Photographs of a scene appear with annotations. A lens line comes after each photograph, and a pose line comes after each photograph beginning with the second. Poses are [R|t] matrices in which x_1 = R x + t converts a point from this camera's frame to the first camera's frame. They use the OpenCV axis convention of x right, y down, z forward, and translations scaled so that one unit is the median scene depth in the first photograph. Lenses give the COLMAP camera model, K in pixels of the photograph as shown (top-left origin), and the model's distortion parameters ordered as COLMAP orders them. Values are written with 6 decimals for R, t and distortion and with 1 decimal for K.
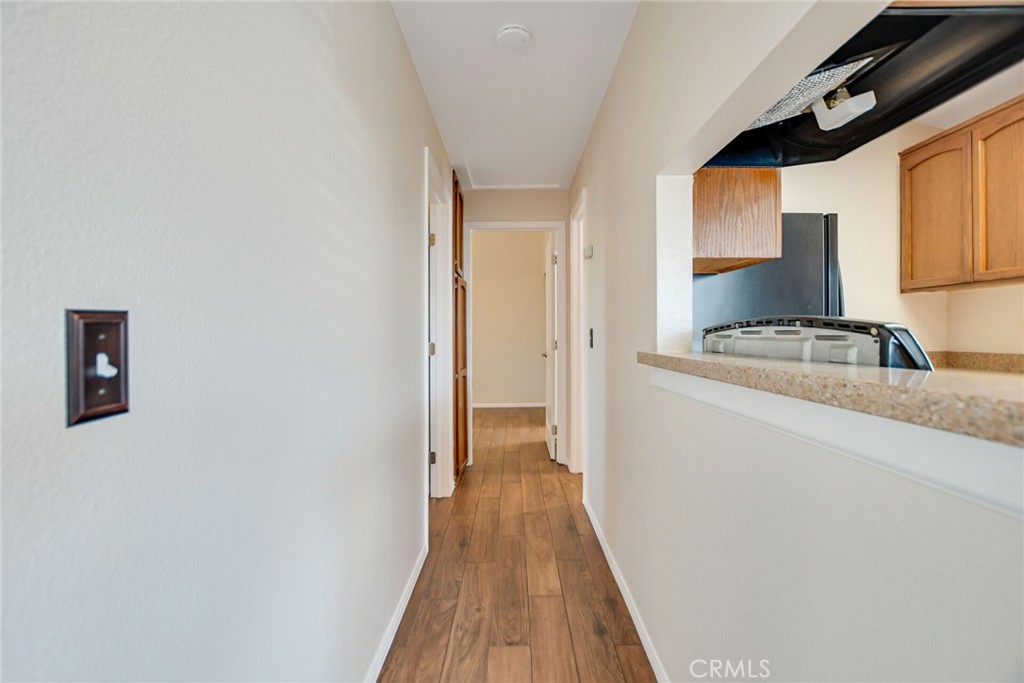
lens RADIAL K [[450.5, 0, 523.7], [0, 450.5, 343.5], [0, 0, 1]] dist [-0.028097, 0.001017]
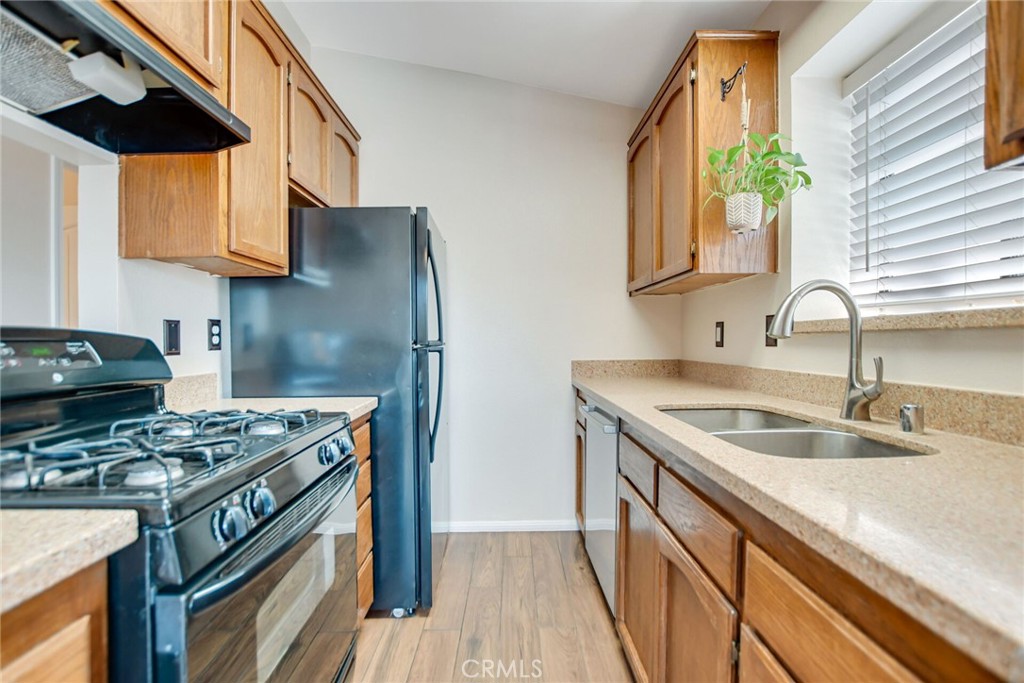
lens RADIAL K [[450.5, 0, 489.3], [0, 450.5, 352.3], [0, 0, 1]] dist [-0.028097, 0.001017]
pose [[0.999929, -0.000812, -0.011924, 1.127818], [0.000874, 0.999986, 0.005230, -0.004215], [0.011919, -0.005240, 0.999915, 0.123082]]
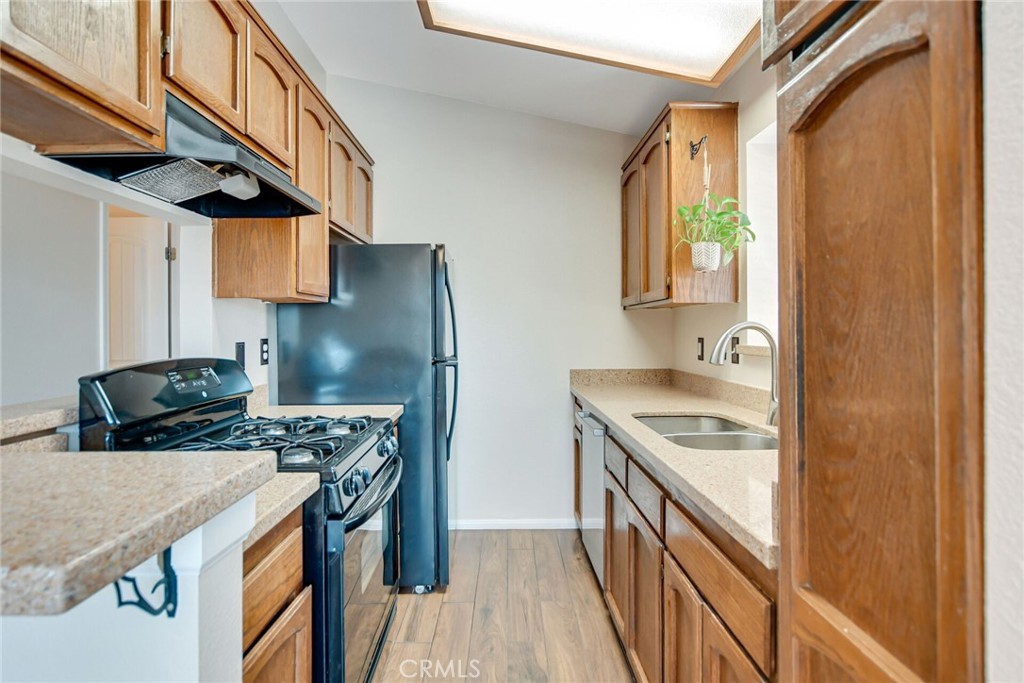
lens RADIAL K [[491.2, 0, 477.7], [0, 491.2, 338.9], [0, 0, 1]] dist [-0.021029, 0.001093]
pose [[0.999553, -0.001313, -0.029873, 1.097034], [0.000736, 0.999814, -0.019294, -0.058515], [0.029893, 0.019263, 0.999367, -0.238865]]
